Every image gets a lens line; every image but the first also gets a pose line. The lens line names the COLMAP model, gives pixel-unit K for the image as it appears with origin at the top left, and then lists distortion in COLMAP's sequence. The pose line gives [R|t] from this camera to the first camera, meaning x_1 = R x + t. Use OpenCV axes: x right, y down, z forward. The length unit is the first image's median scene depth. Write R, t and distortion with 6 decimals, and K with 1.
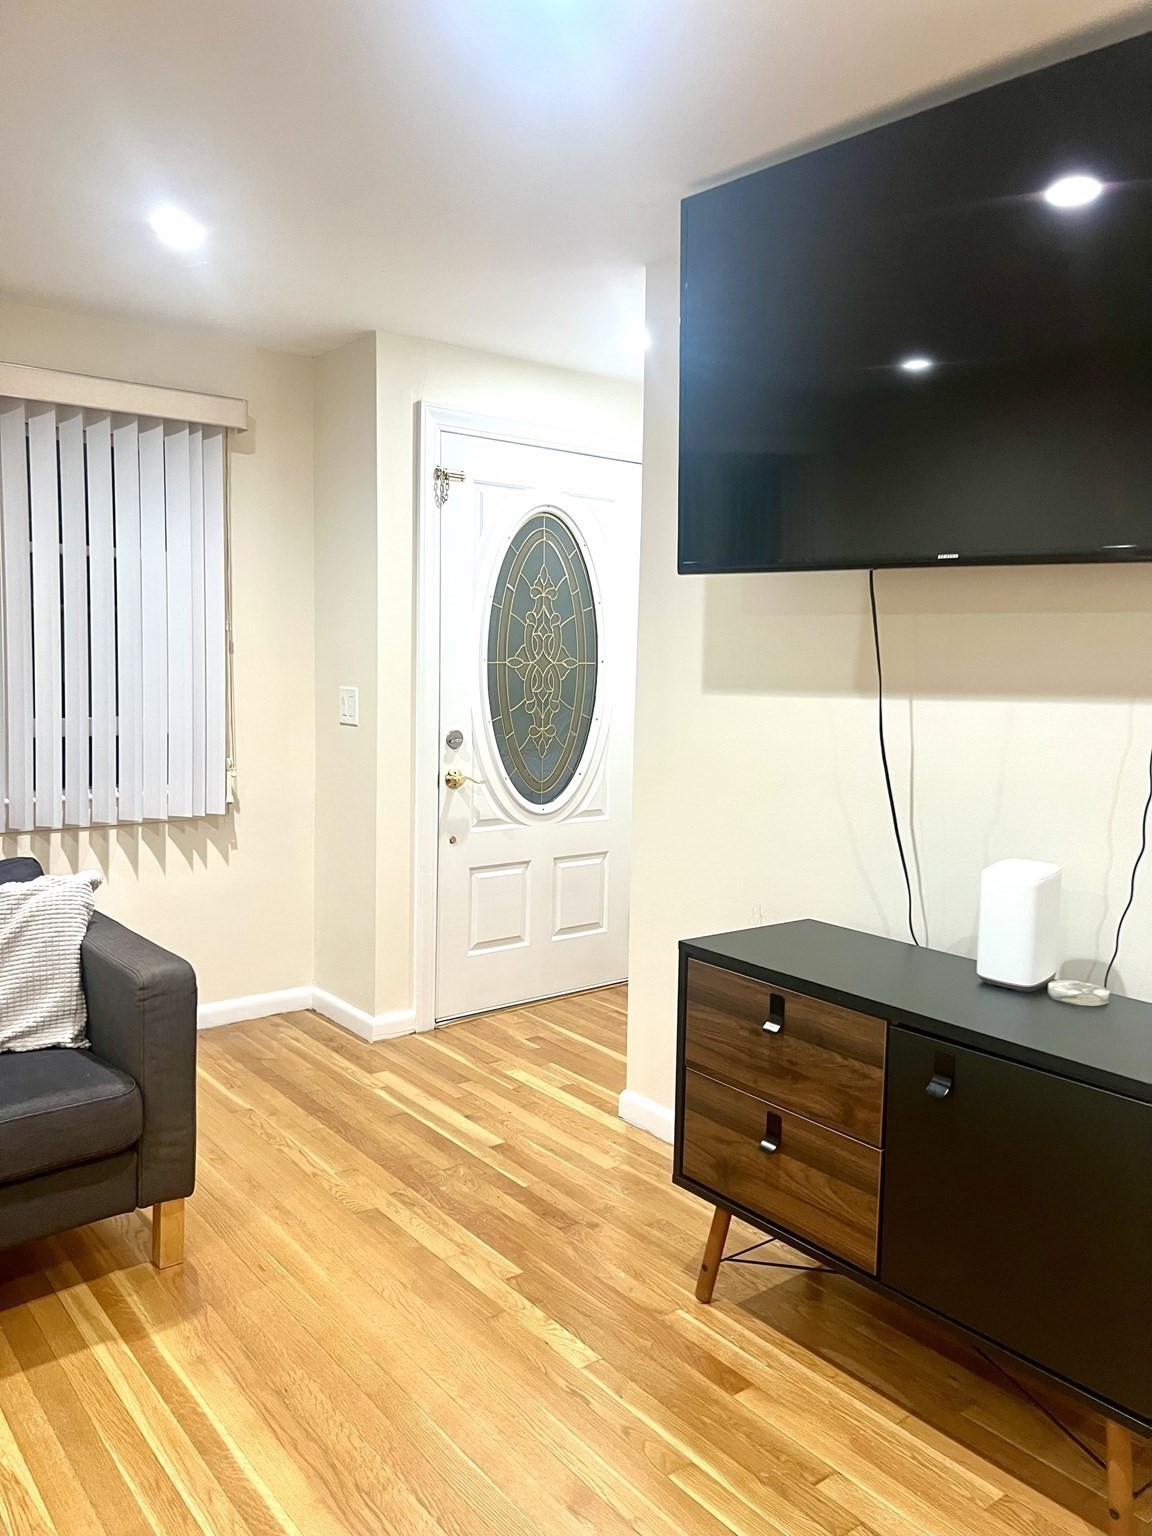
lens RADIAL K [[1142.4, 0, 576.0], [0, 1142.4, 768.0], [0, 0, 1]] dist [0.059421, -0.068580]
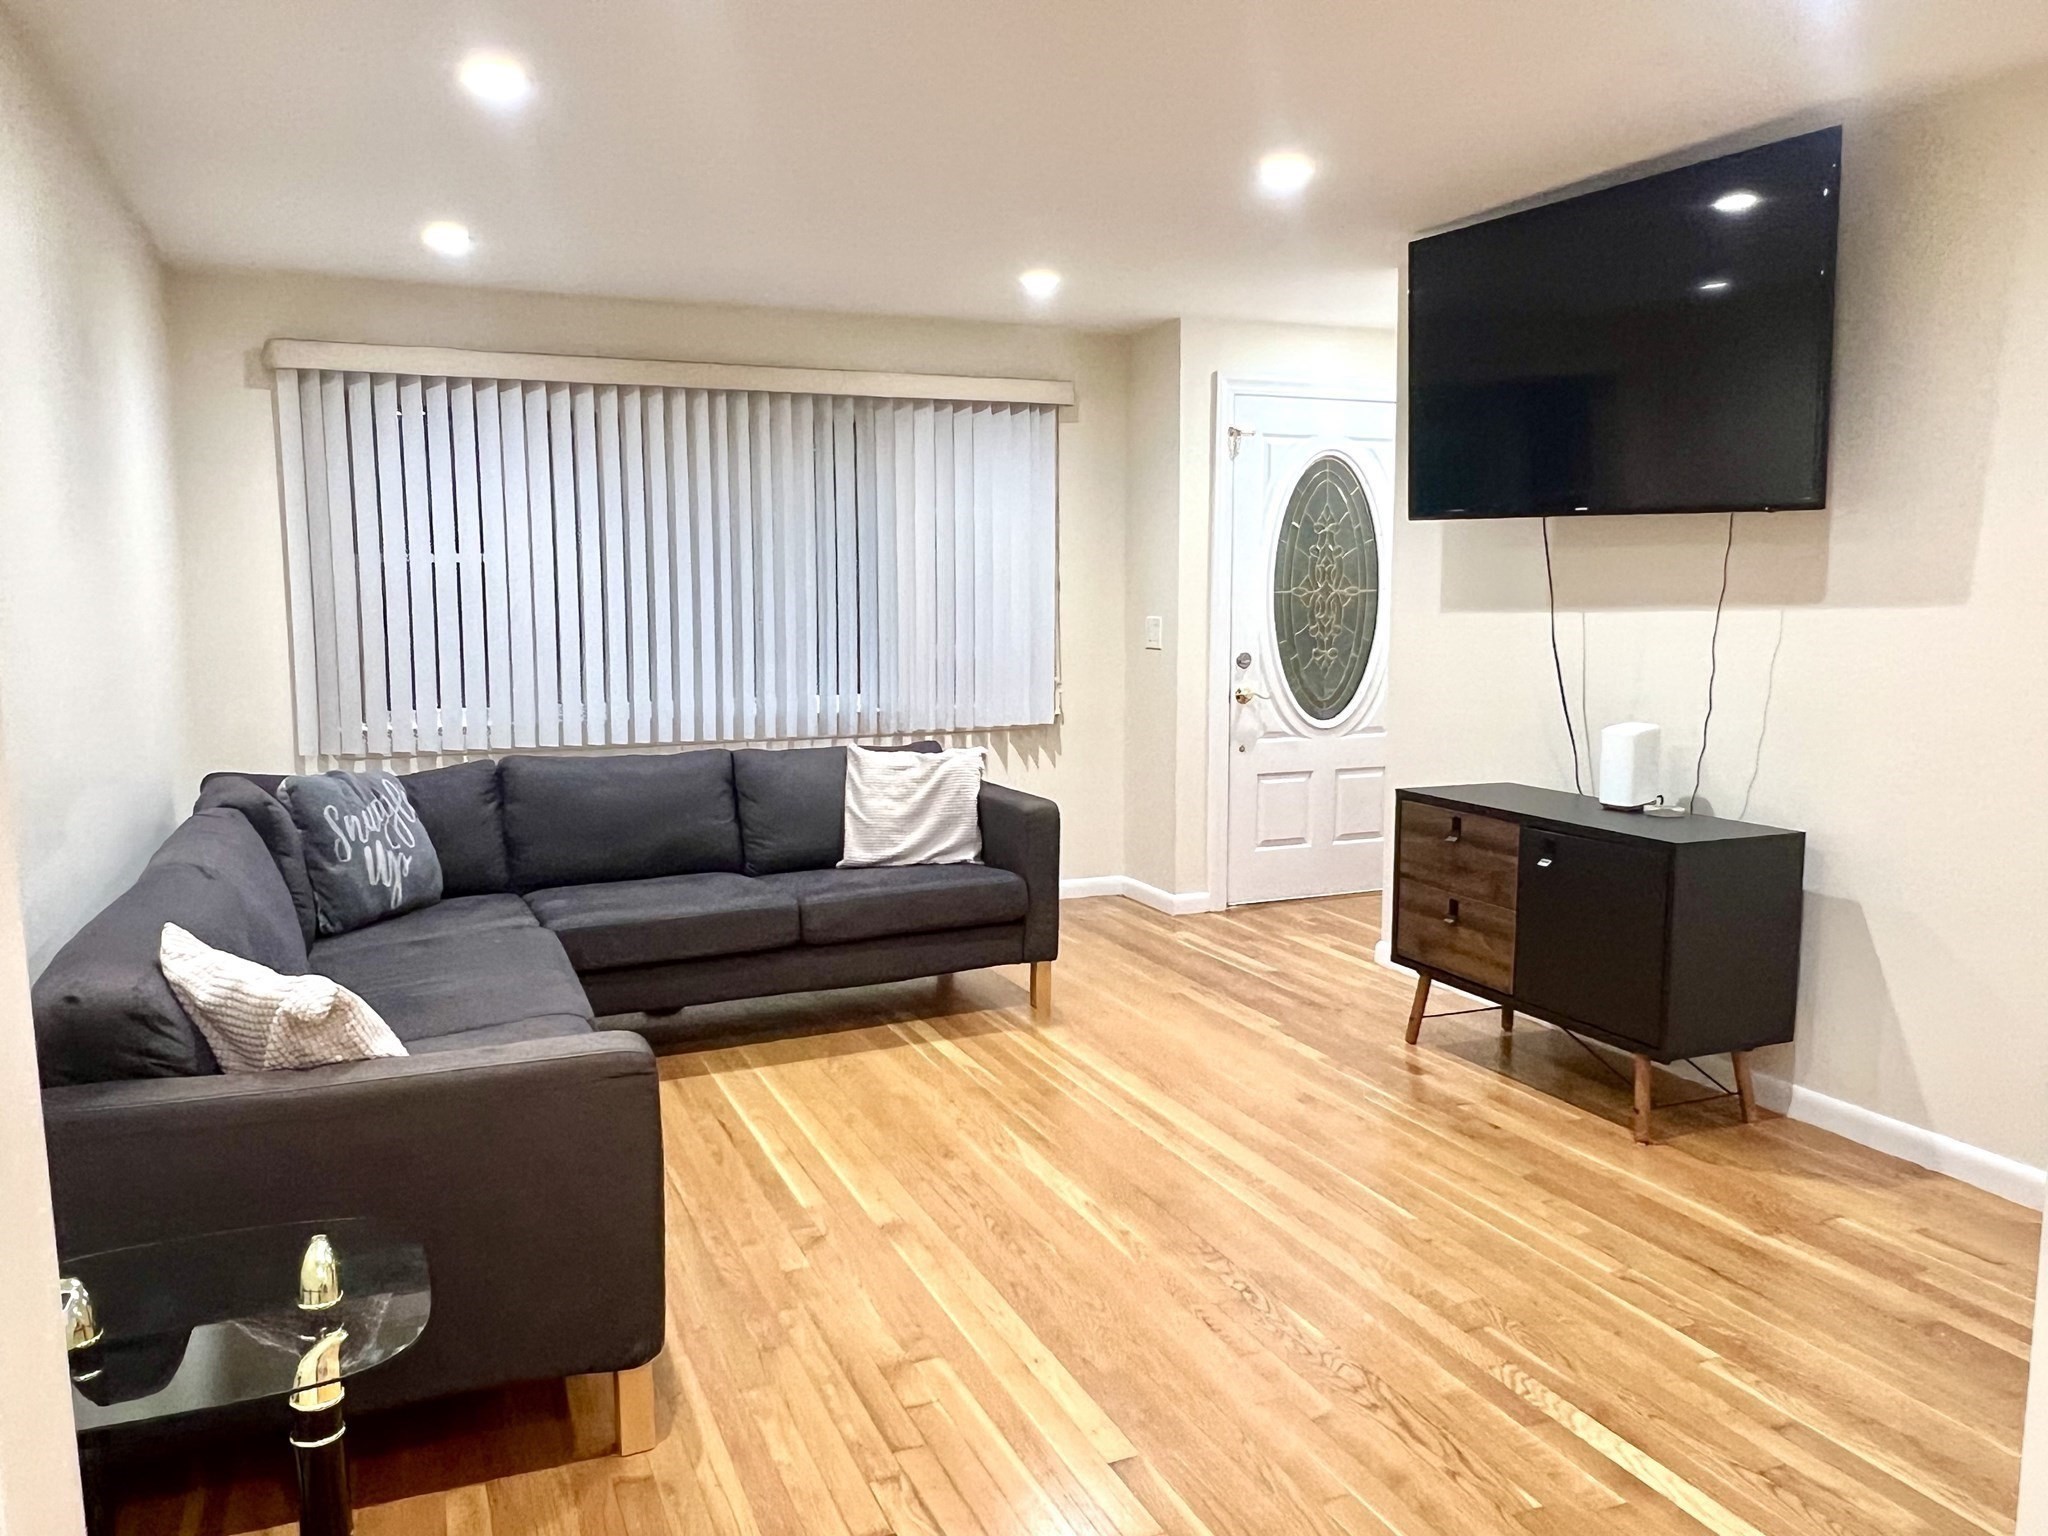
lens RADIAL K [[1501.6, 0, 1024.0], [0, 1501.6, 768.0], [0, 0, 1]] dist [0.093784, -0.000684]
pose [[0.964369, 0.007380, -0.264457, 0.106376], [-0.001414, 0.999740, 0.022744, 0.063976], [0.264557, -0.021560, 0.964129, -0.680419]]
